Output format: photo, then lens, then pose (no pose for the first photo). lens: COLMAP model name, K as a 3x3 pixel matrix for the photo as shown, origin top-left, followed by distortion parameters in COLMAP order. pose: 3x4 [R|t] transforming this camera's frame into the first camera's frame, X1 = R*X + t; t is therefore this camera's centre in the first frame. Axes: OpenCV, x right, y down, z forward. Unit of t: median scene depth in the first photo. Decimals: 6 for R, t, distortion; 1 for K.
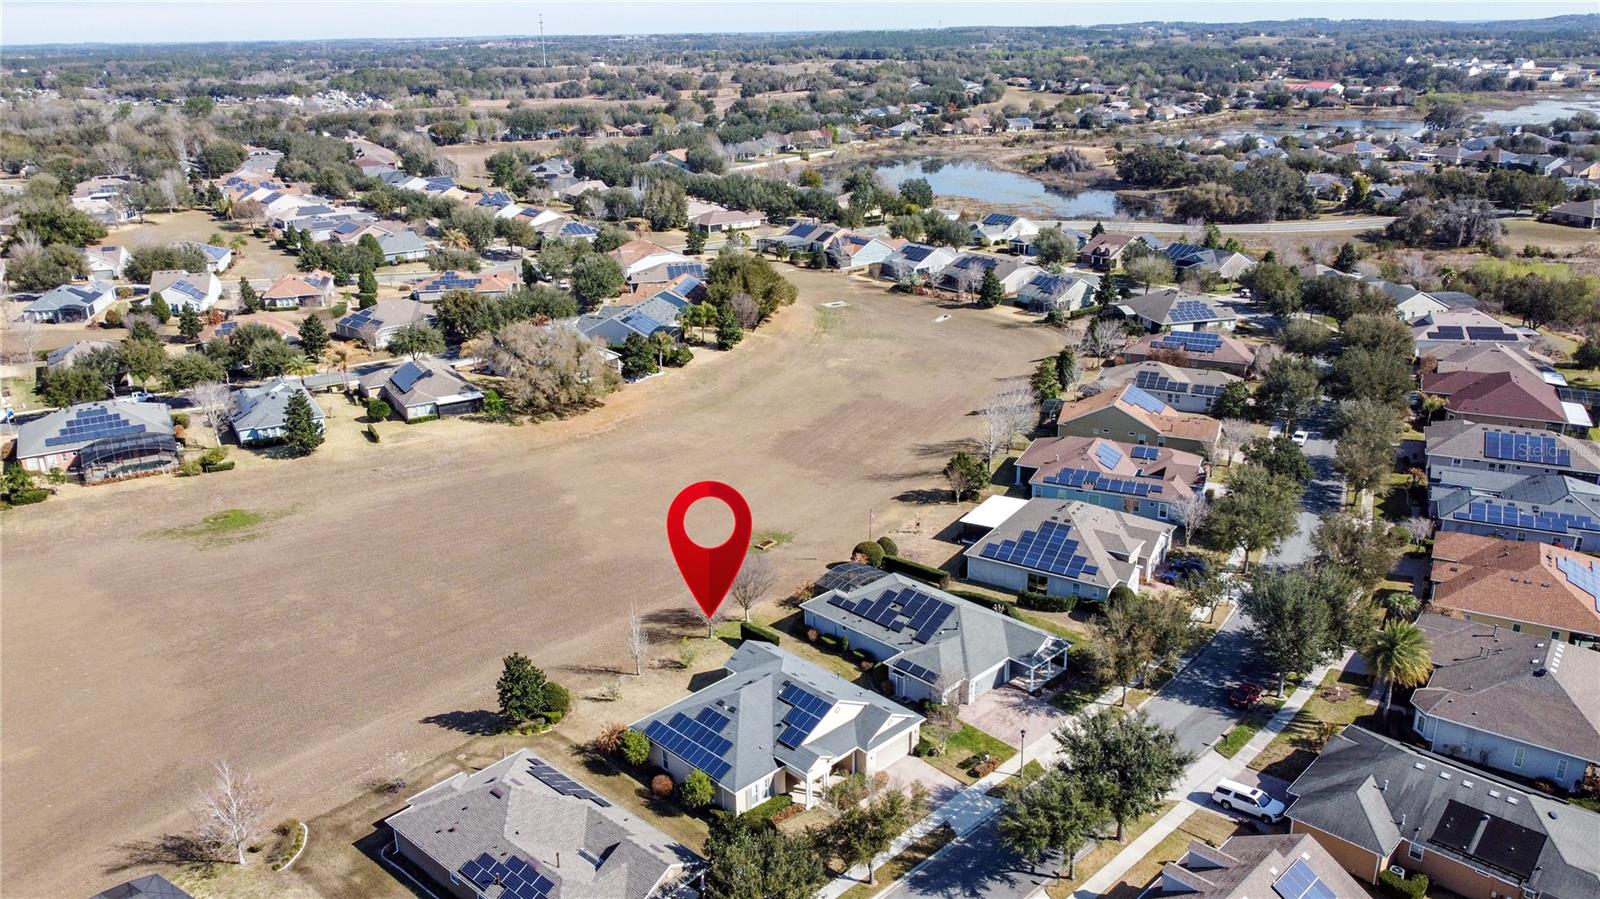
lens RADIAL K [[1207.4, 0, 800.0], [0, 1207.4, 449.5], [0, 0, 1]] dist [0.007170, -0.012248]
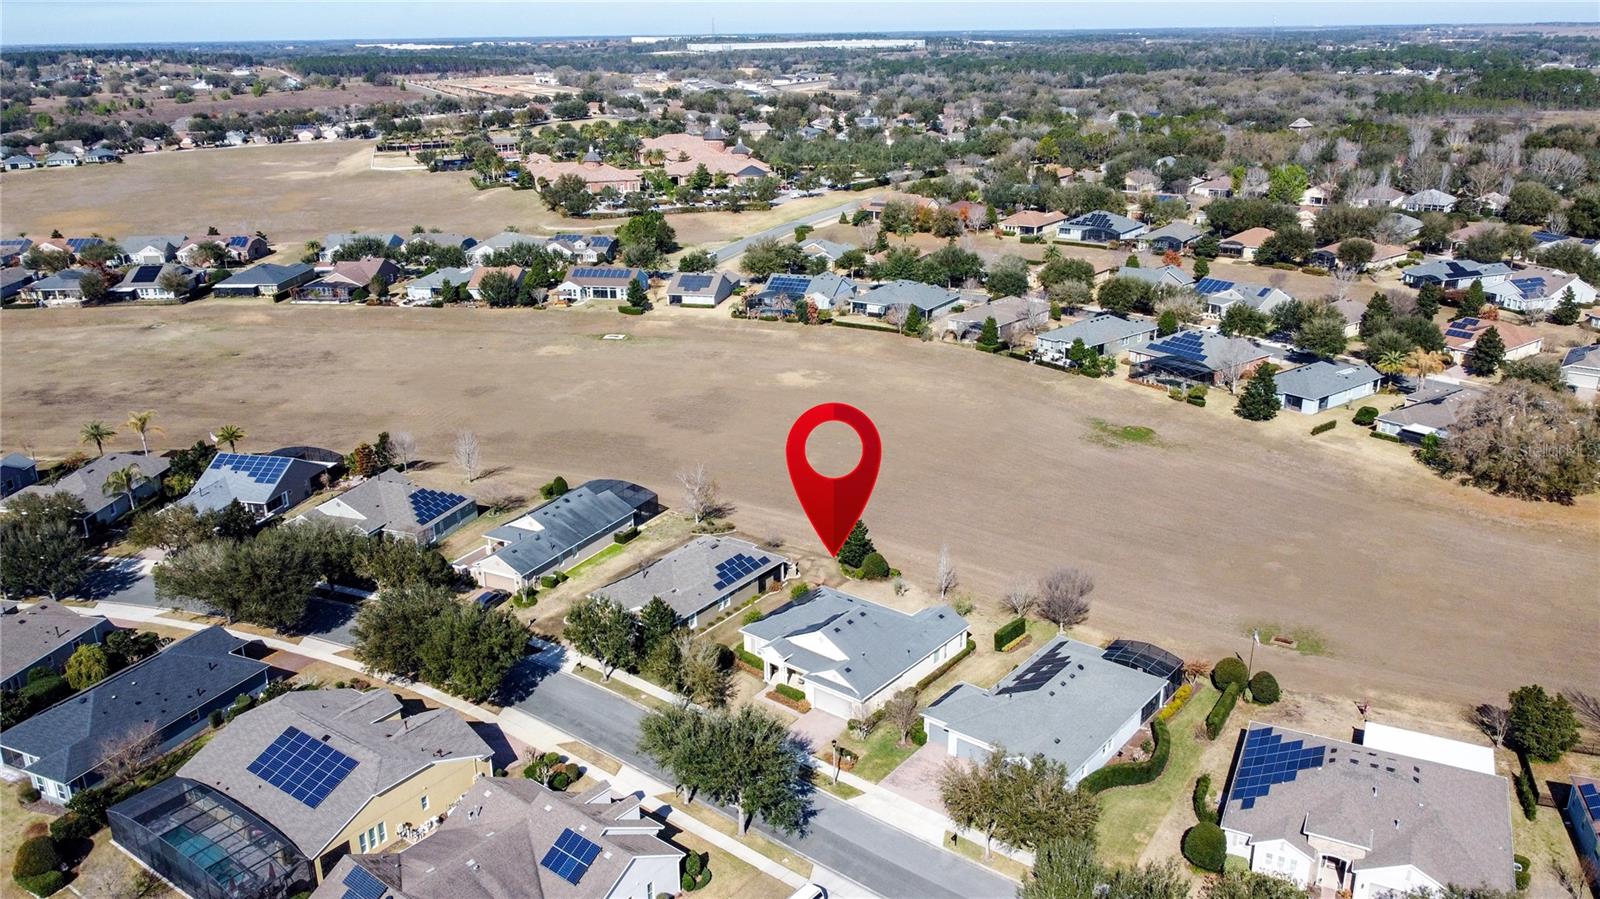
lens RADIAL K [[1207.4, 0, 800.0], [0, 1207.4, 449.5], [0, 0, 1]] dist [0.007170, -0.012248]
pose [[0.105009, 0.337489, -0.935454, 0.807499], [-0.314192, 0.903733, 0.290775, -0.219547], [0.943534, 0.263378, 0.200936, 0.517862]]
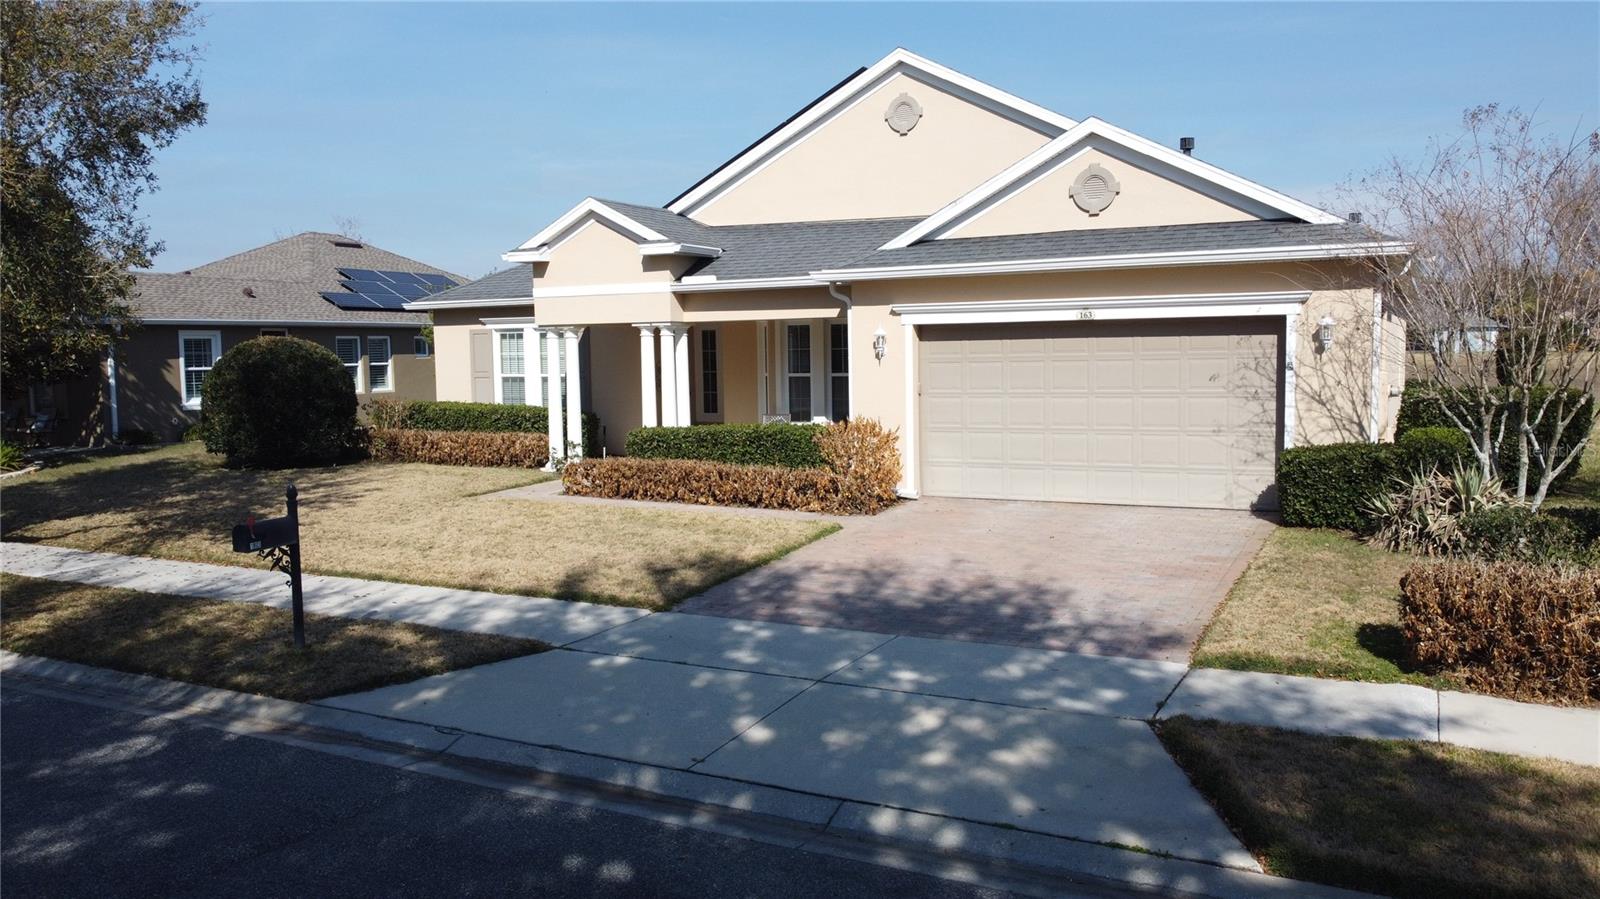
lens RADIAL K [[1207.4, 0, 800.0], [0, 1207.4, 449.5], [0, 0, 1]] dist [0.007170, -0.012248]
pose [[0.303674, 0.084315, -0.949038, 0.161051], [-0.299909, 0.953902, -0.011218, 0.204706], [0.904343, 0.288032, 0.314962, 0.703064]]
